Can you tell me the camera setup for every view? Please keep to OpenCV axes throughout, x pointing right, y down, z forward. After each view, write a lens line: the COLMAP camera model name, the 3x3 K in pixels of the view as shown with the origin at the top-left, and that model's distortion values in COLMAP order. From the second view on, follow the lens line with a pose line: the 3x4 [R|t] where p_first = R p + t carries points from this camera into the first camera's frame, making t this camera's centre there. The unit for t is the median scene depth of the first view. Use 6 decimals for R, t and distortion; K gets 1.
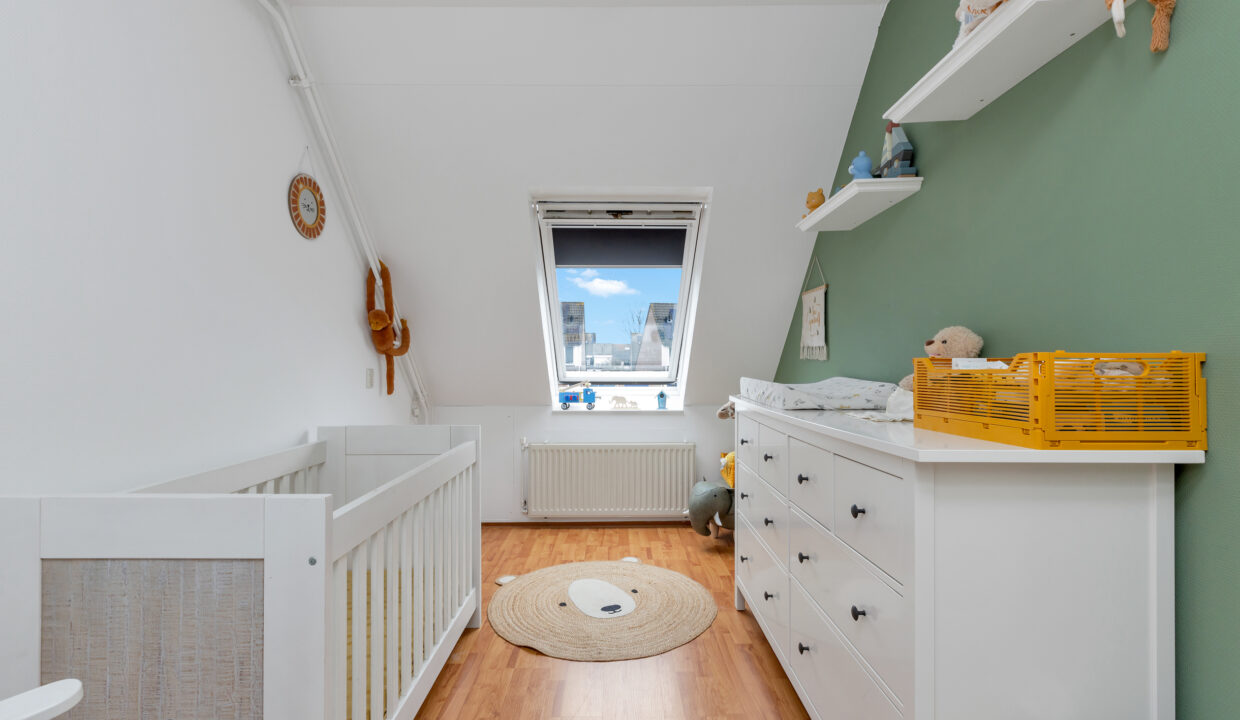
lens RADIAL K [[556.9, 0, 614.8], [0, 556.9, 361.4], [0, 0, 1]] dist [0.003572, 0.000221]
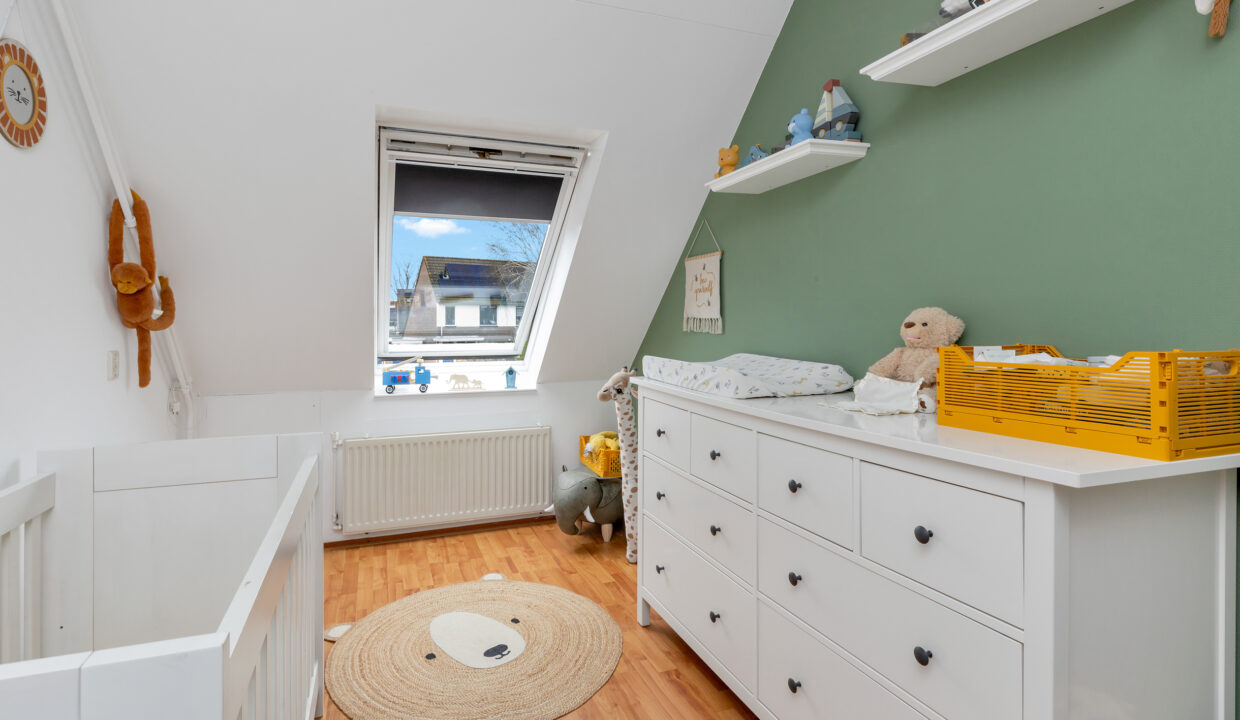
lens RADIAL K [[612.1, 0, 617.0], [0, 612.1, 327.2], [0, 0, 1]] dist [0.000570, -0.000150]
pose [[0.942783, -0.002787, 0.333395, -0.109472], [0.001124, 0.999986, 0.005182, -0.017309], [-0.333405, -0.004511, 0.942773, 0.102811]]
